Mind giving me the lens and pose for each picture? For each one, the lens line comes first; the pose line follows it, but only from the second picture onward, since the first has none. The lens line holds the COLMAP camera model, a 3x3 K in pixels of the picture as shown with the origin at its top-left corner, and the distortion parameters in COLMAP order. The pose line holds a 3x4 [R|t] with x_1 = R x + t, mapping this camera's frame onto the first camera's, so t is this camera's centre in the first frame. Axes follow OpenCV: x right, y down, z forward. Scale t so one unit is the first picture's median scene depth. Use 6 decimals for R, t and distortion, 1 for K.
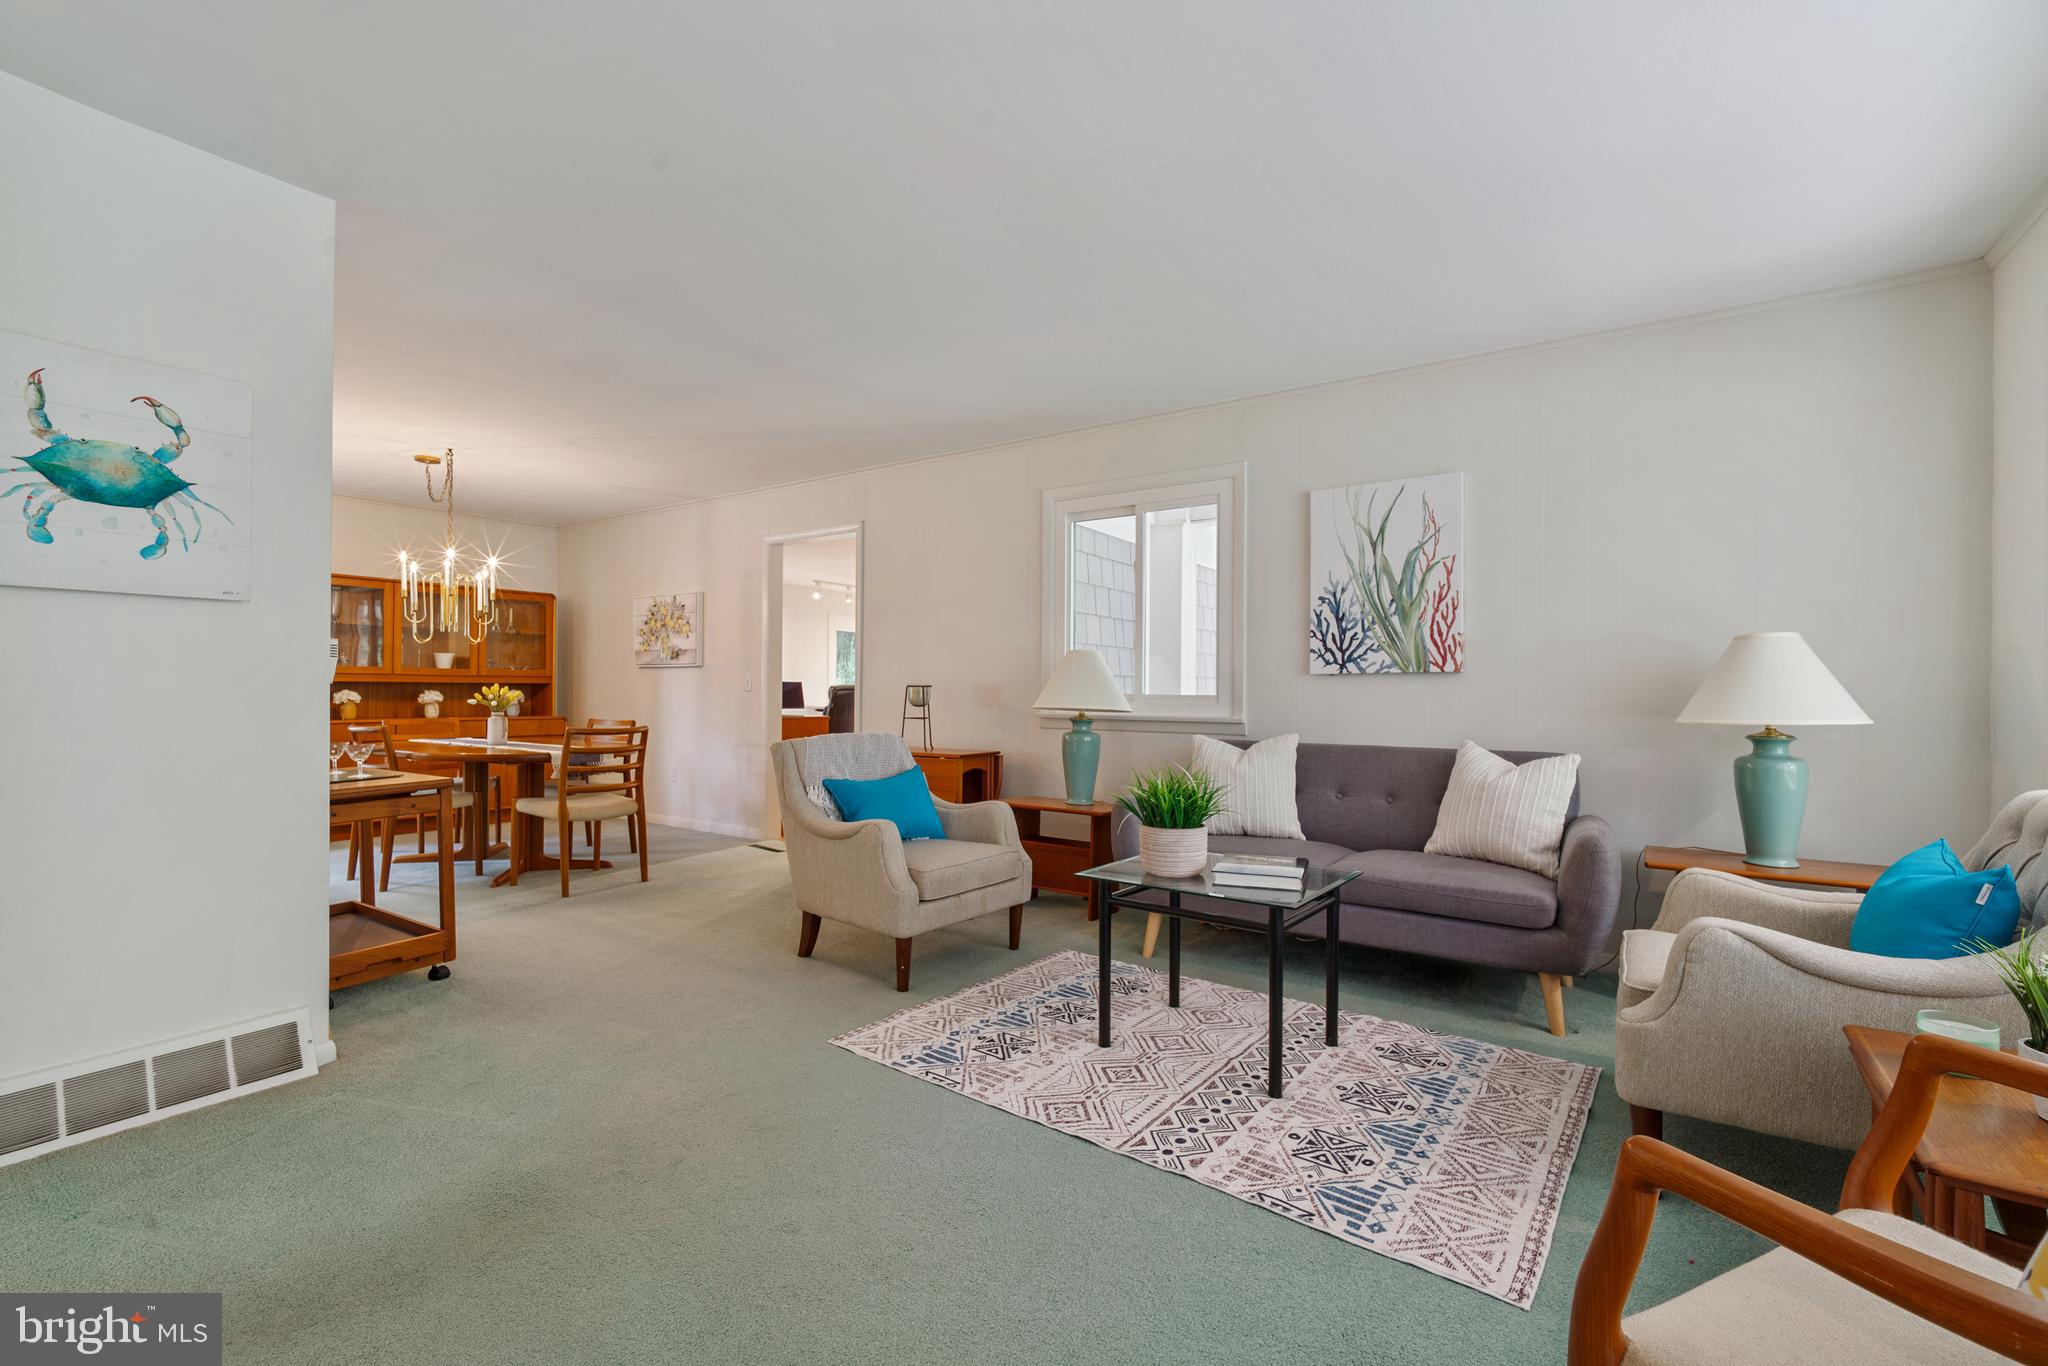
lens RADIAL K [[887.7, 0, 1024.0], [0, 887.7, 683.0], [0, 0, 1]] dist [-0.001646, -0.000086]
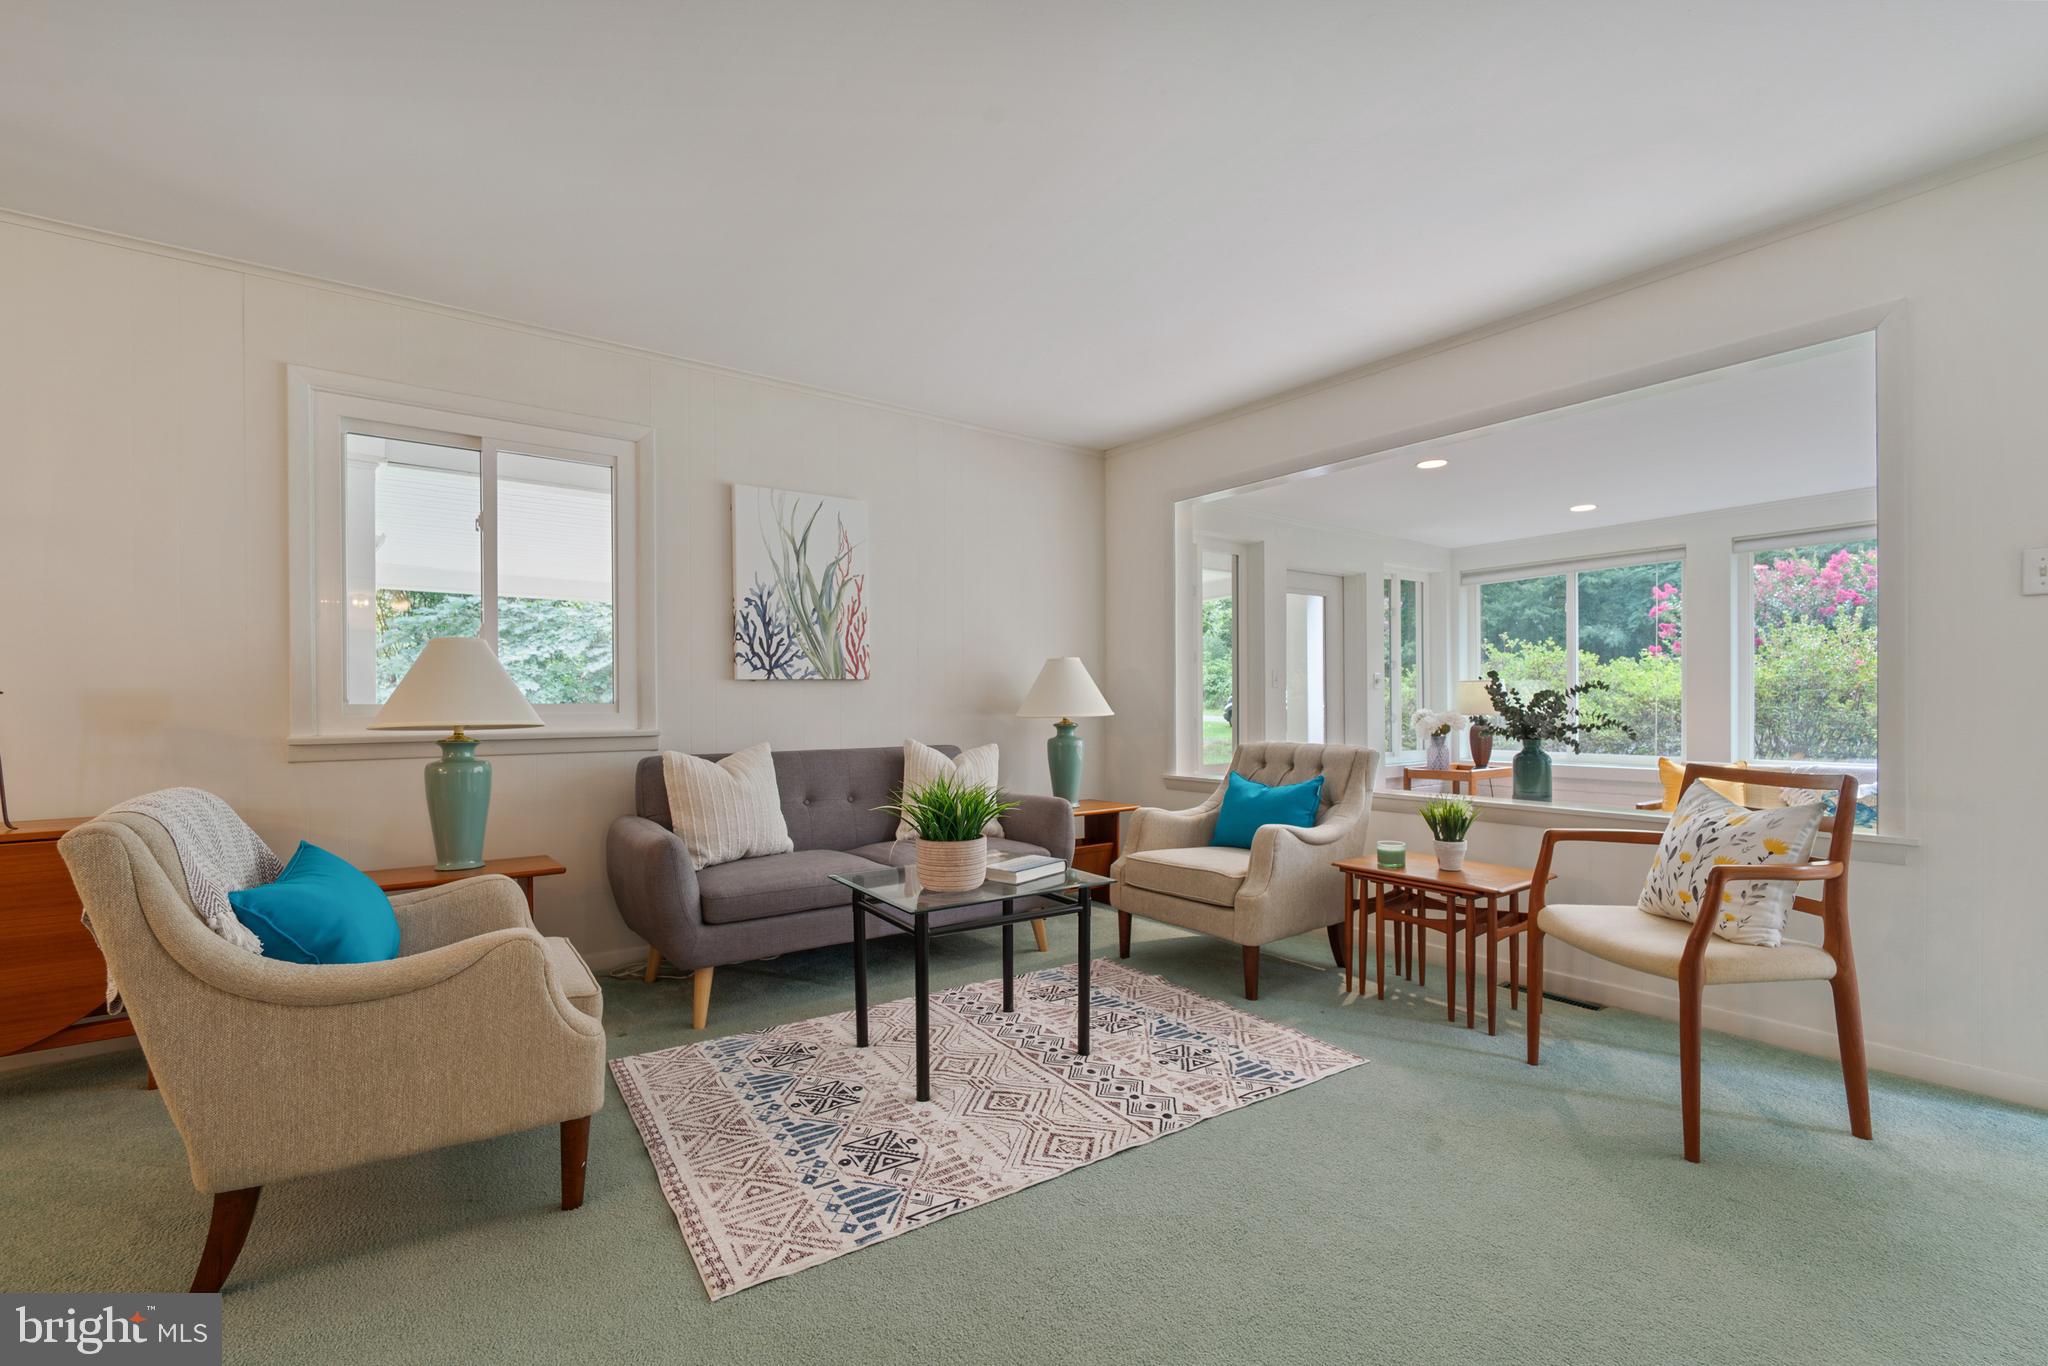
lens RADIAL K [[892.9, 0, 1014.4], [0, 892.9, 698.2], [0, 0, 1]] dist [-0.000749, 0.000001]
pose [[0.320436, -0.005191, 0.947256, -0.501233], [-0.001138, 0.999982, 0.005865, 0.004248], [-0.947270, -0.002958, 0.320424, 0.442641]]
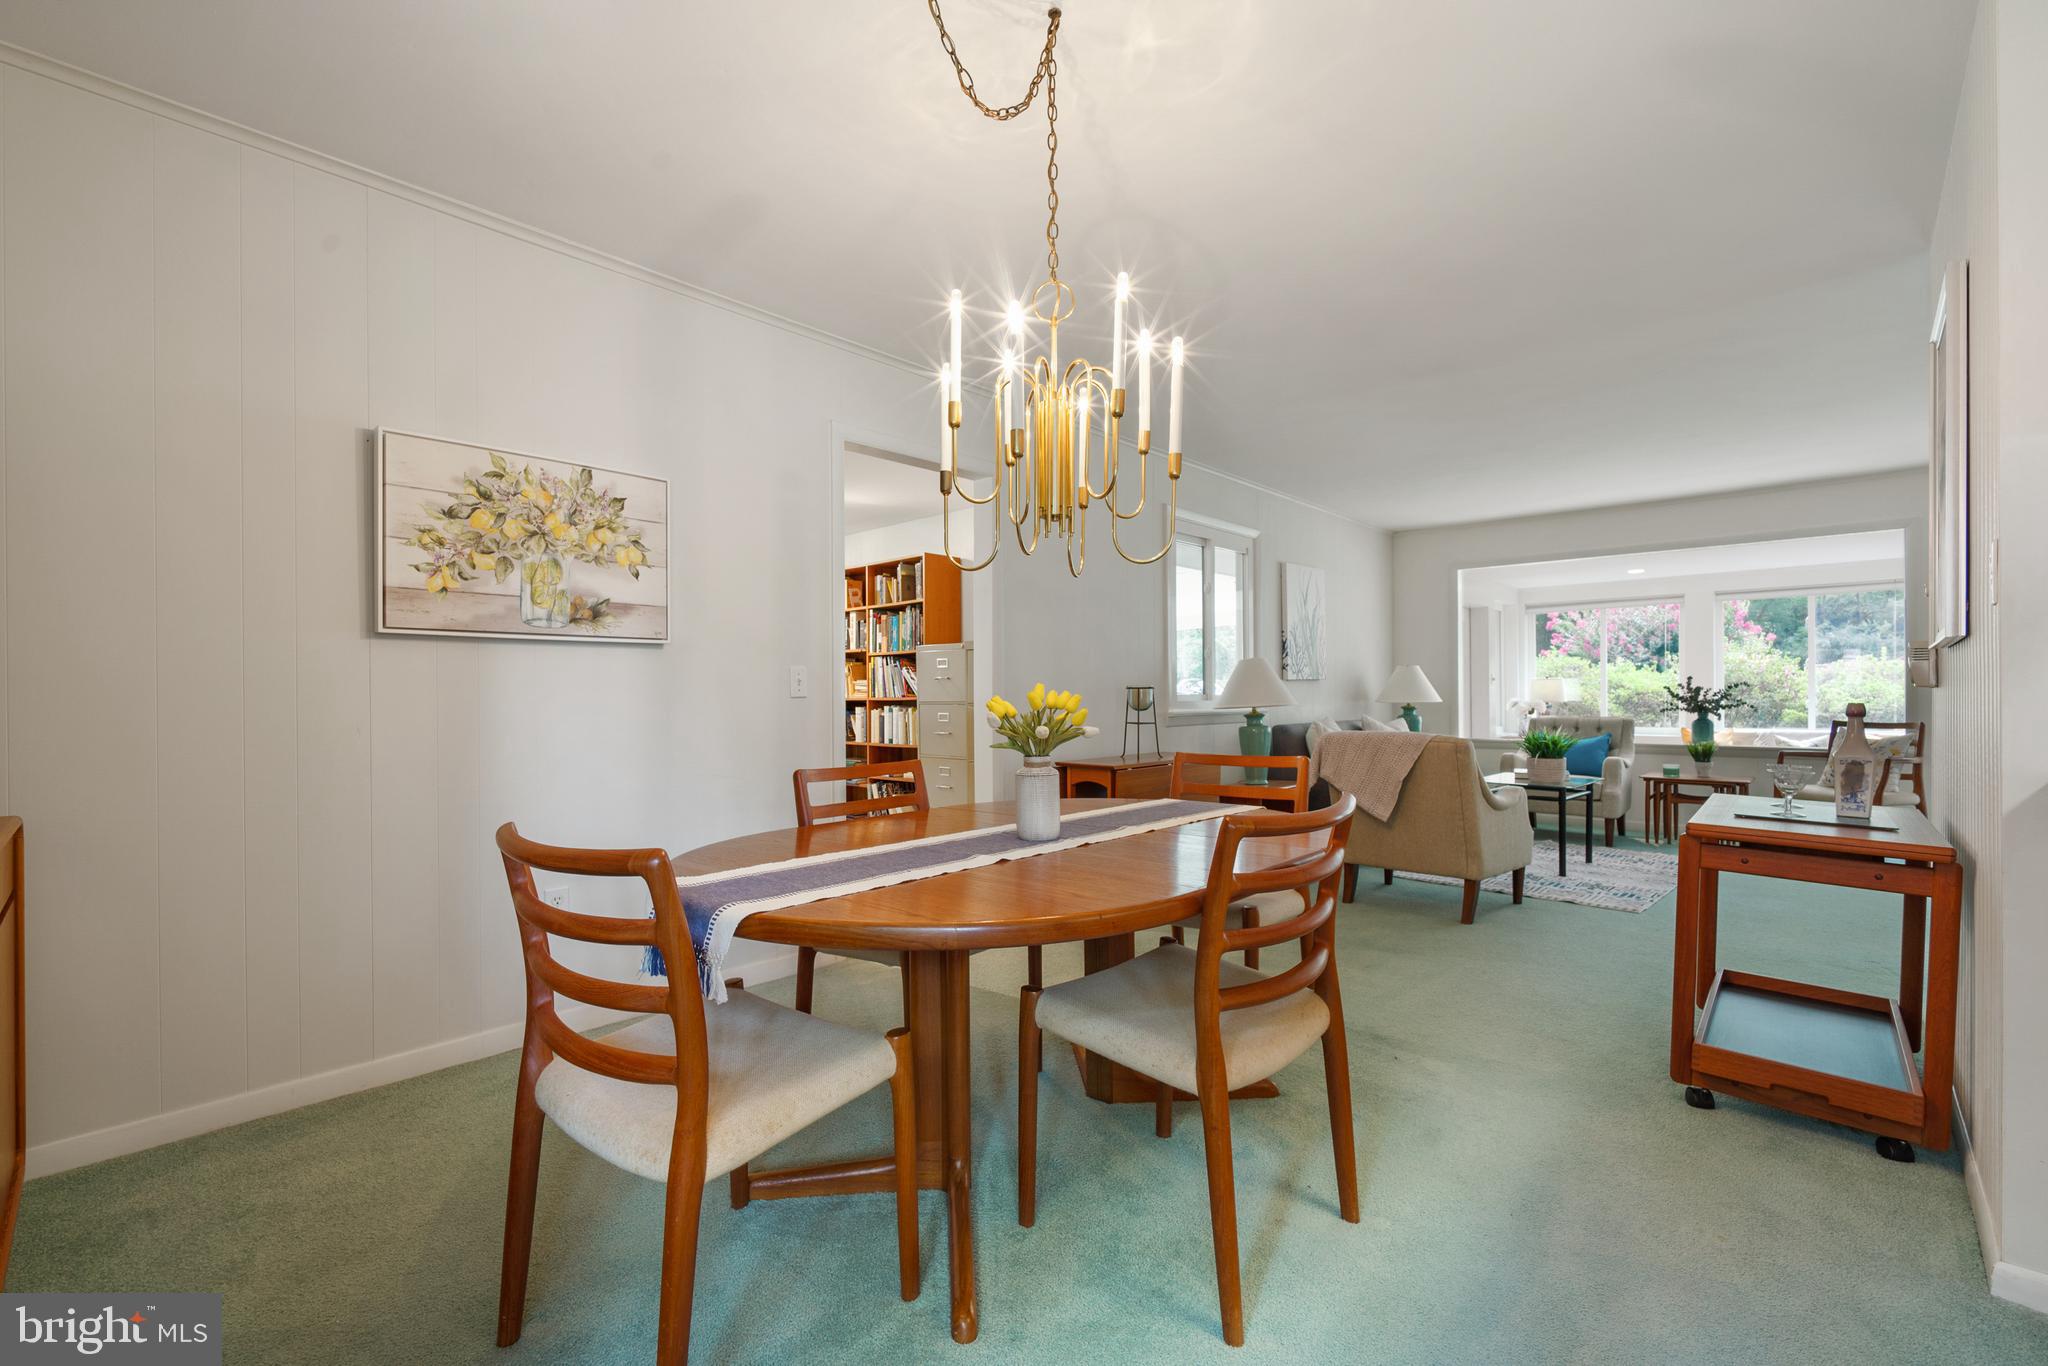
lens RADIAL K [[874.1, 0, 1016.6], [0, 874.1, 696.3], [0, 0, 1]] dist [-0.001649, -0.000313]
pose [[0.148475, -0.013066, 0.988830, -1.345286], [-0.002750, 0.999903, 0.013625, 0.000863], [-0.988912, -0.004743, 0.148424, 1.310659]]
